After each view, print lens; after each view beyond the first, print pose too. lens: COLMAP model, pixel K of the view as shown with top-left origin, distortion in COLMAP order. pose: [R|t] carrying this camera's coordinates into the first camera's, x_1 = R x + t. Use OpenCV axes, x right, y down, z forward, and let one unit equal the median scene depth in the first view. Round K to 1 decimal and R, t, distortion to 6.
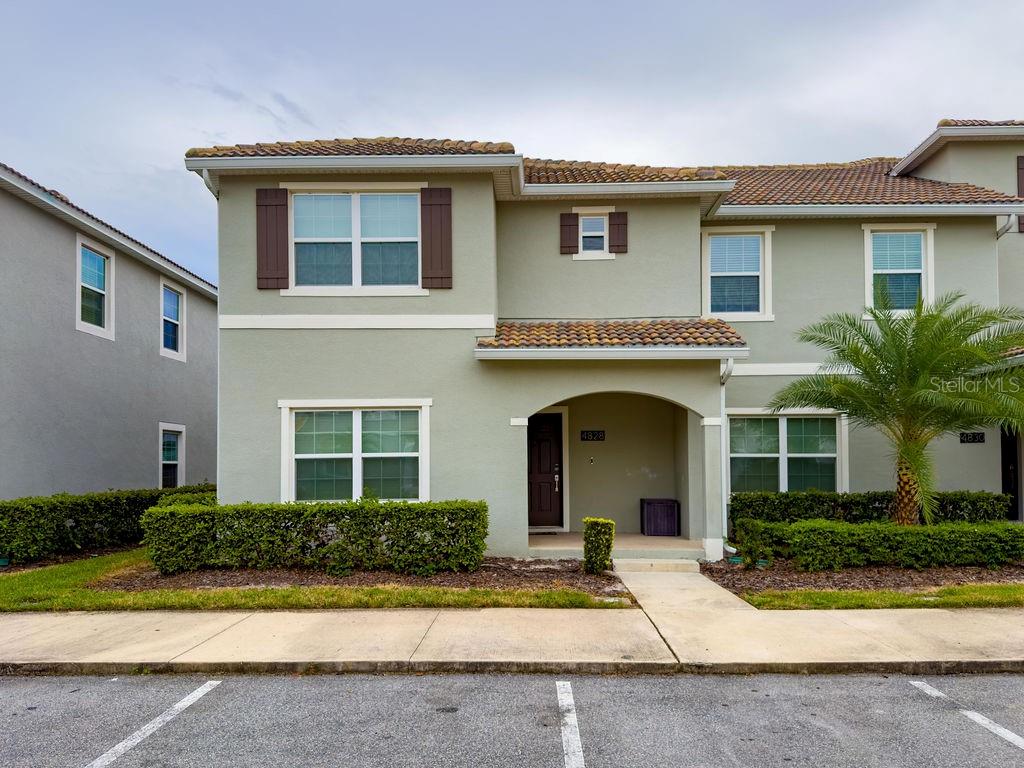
lens RADIAL K [[734.9, 0, 496.9], [0, 734.9, 383.8], [0, 0, 1]] dist [0.040910, -0.062134]
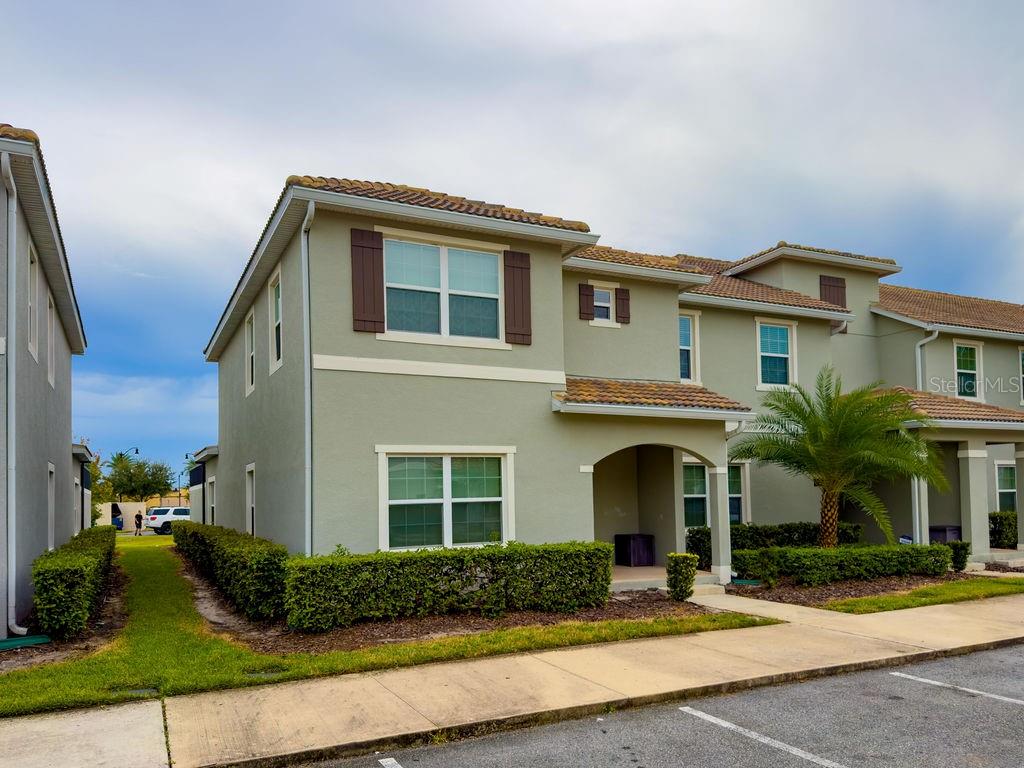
lens RADIAL K [[734.9, 0, 496.9], [0, 734.9, 383.8], [0, 0, 1]] dist [0.040910, -0.062134]
pose [[0.899698, 0.056972, 0.432780, -0.577295], [-0.035065, 0.997675, -0.058438, -0.007524], [-0.435103, 0.037401, 0.899604, 0.044644]]
